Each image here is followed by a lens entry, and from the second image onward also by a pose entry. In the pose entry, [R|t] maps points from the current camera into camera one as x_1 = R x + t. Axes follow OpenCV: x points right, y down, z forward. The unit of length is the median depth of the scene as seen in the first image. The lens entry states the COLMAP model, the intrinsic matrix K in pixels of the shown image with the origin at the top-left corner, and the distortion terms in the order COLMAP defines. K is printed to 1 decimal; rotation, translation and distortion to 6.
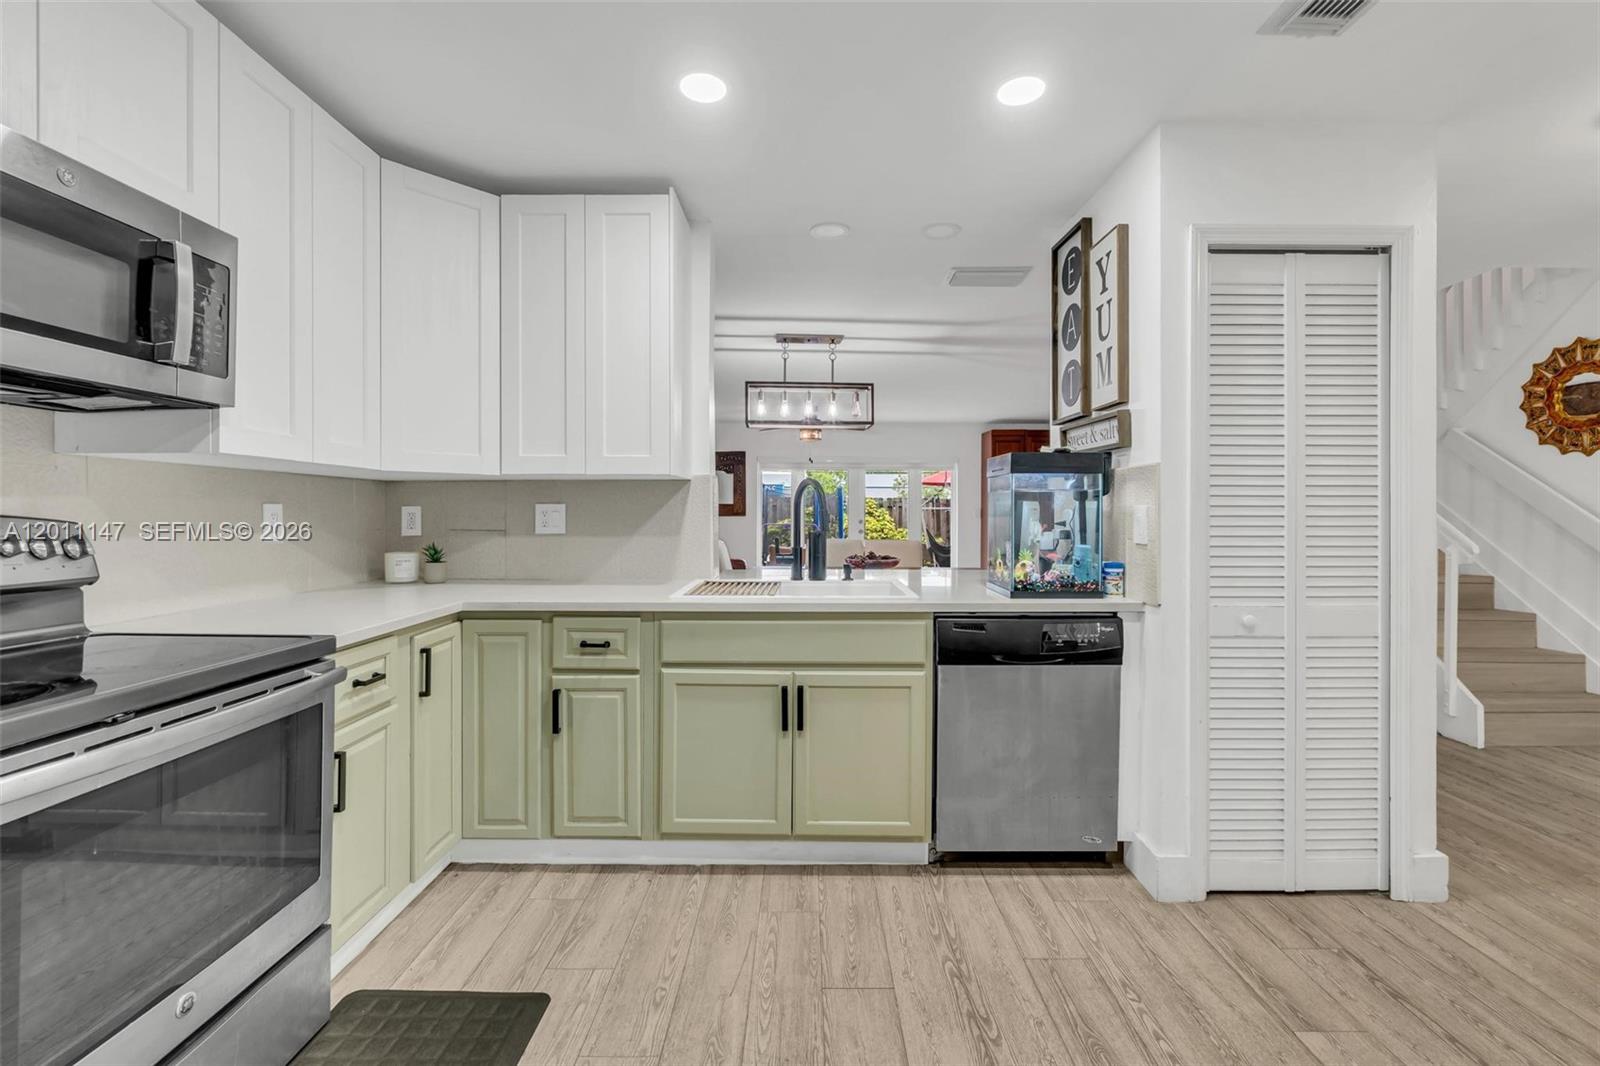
lens RADIAL K [[685.1, 0, 798.7], [0, 685.1, 514.6], [0, 0, 1]] dist [-0.003361, -0.000187]
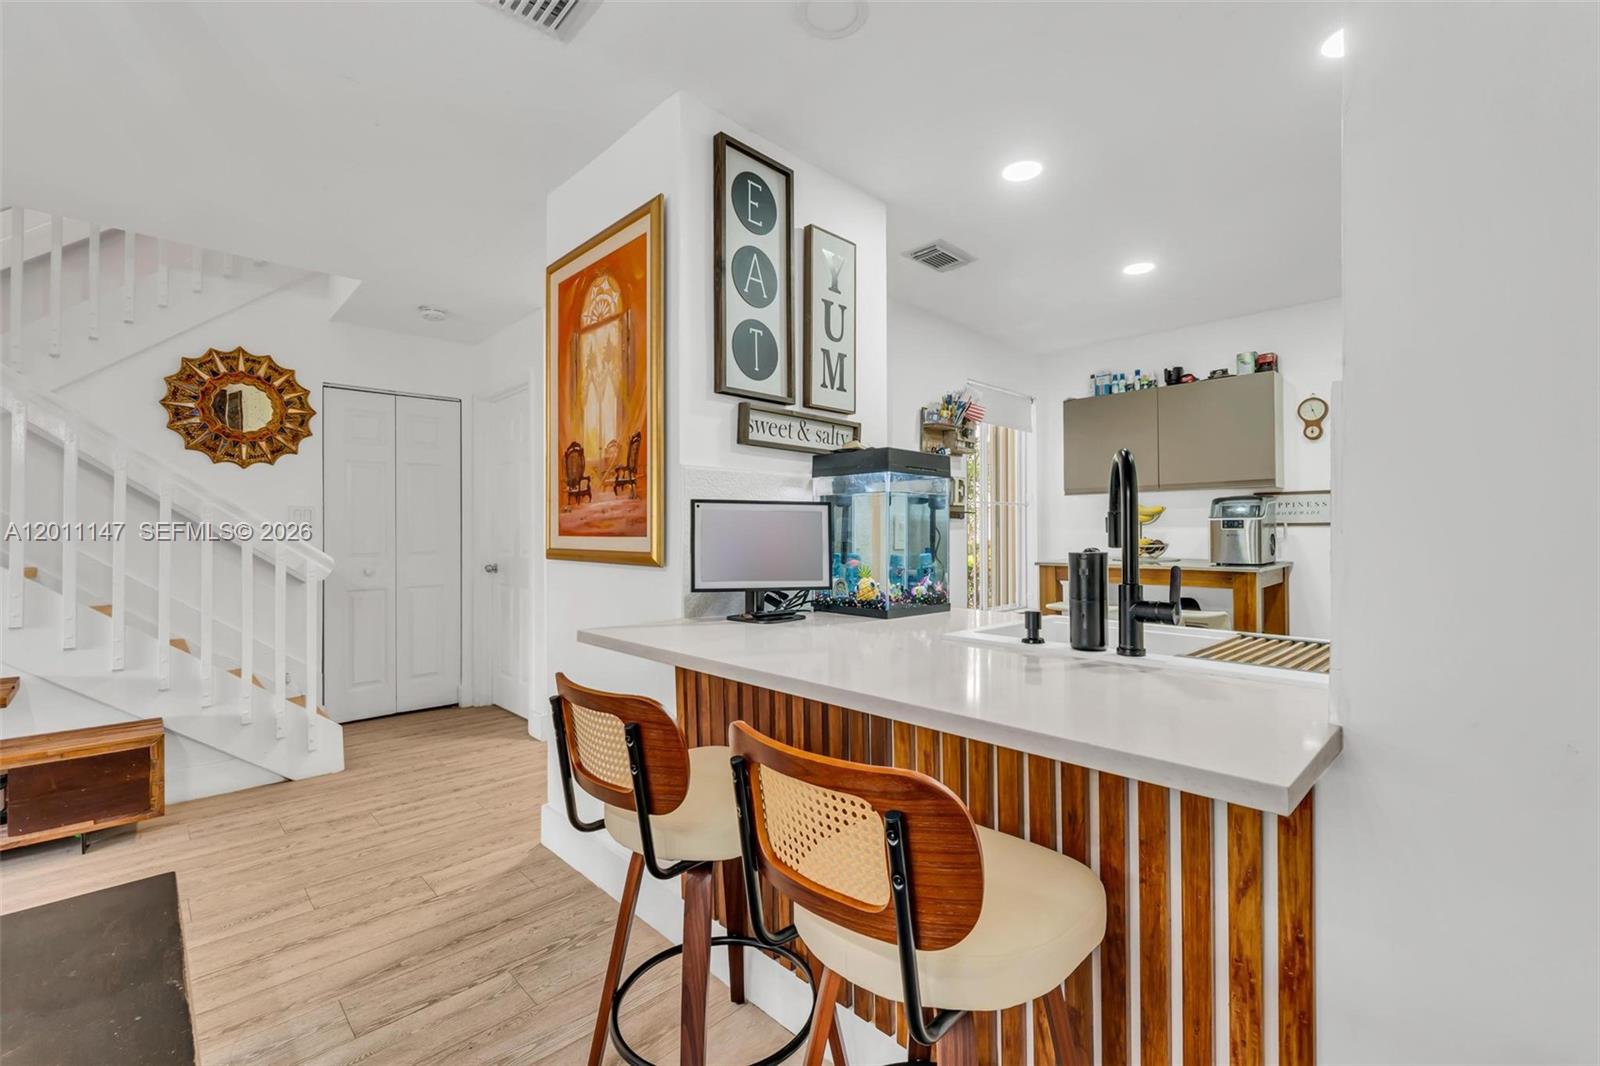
lens RADIAL K [[680.8, 0, 811.7], [0, 680.8, 524.5], [0, 0, 1]] dist [0.000252, -0.000212]
pose [[-0.707483, 0.005761, 0.706707, -0.216585], [0.002756, 0.999982, -0.005393, 0.006245], [-0.706725, -0.001868, -0.707486, 1.800733]]
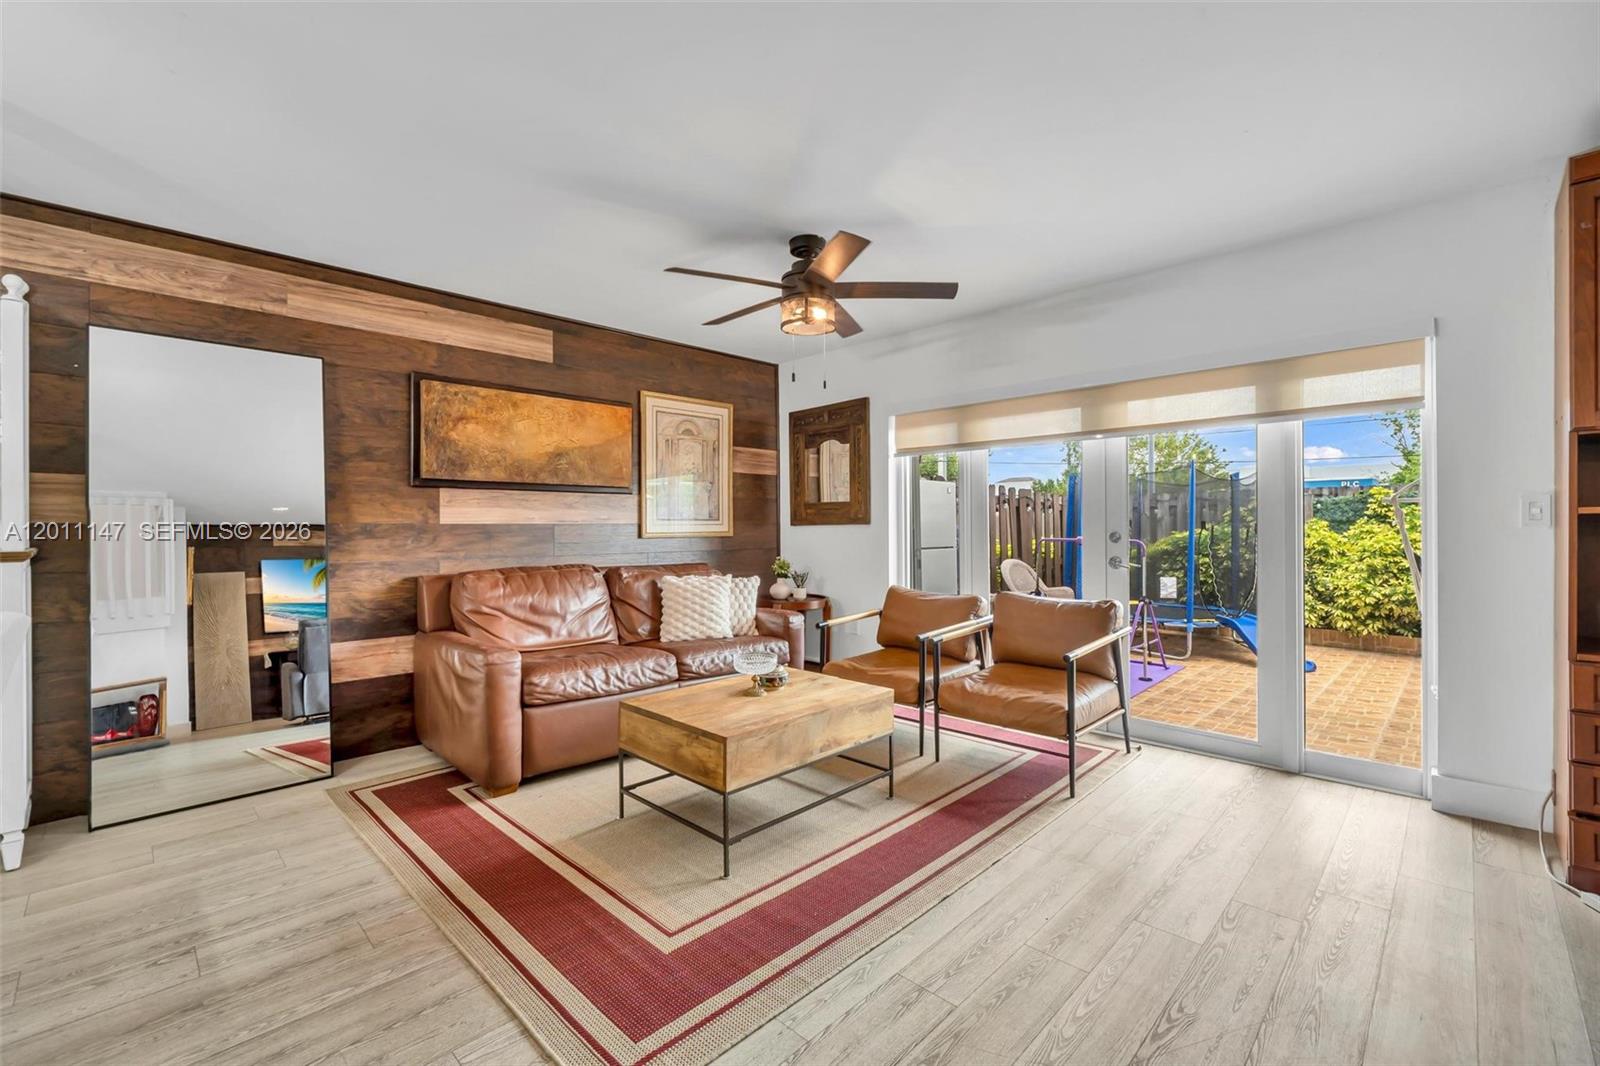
lens RADIAL K [[674.7, 0, 802.9], [0, 674.7, 529.8], [0, 0, 1]] dist [0.000719, 0.000207]
pose [[0.719583, 0.000053, -0.694406, 0.960385], [0.005881, 0.999964, 0.006171, 0.011670], [0.694382, -0.008524, 0.719557, 2.461006]]
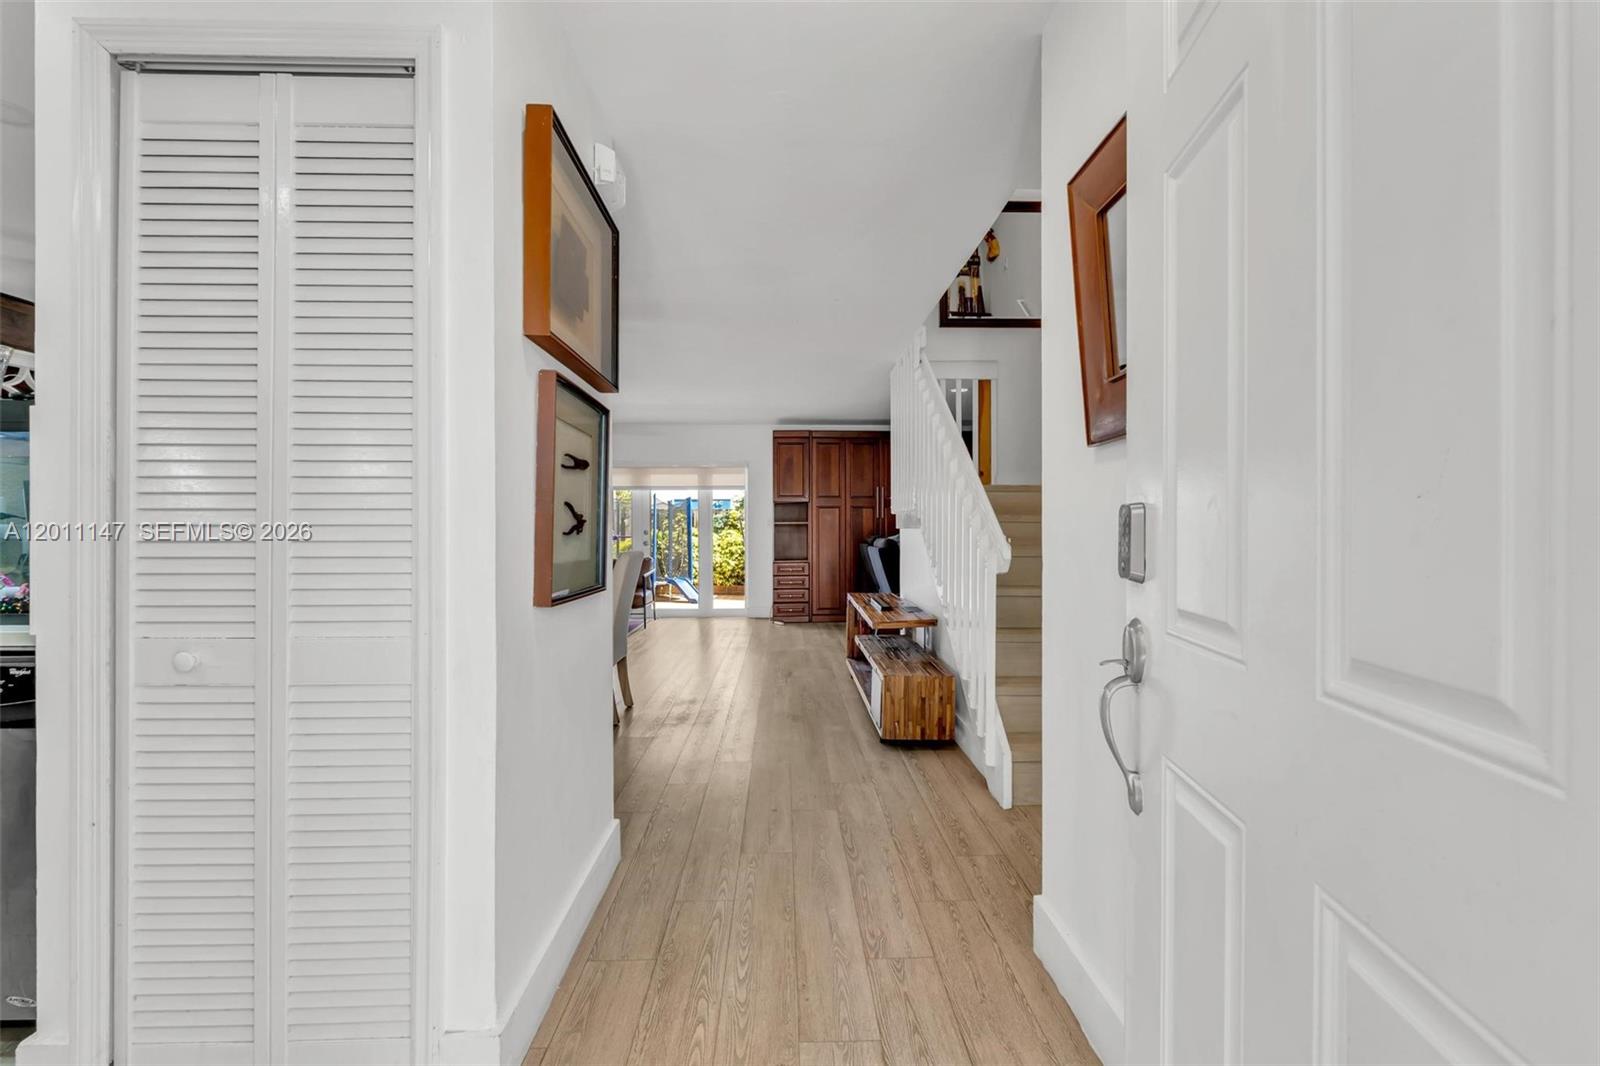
lens RADIAL K [[690.5, 0, 794.7], [0, 690.5, 529.4], [0, 0, 1]] dist [-0.002992, -0.000575]
pose [[0.999650, -0.003046, 0.026282, 1.095524], [0.003094, 0.999994, -0.001796, 0.036056], [-0.026277, 0.001877, 0.999653, 0.328303]]
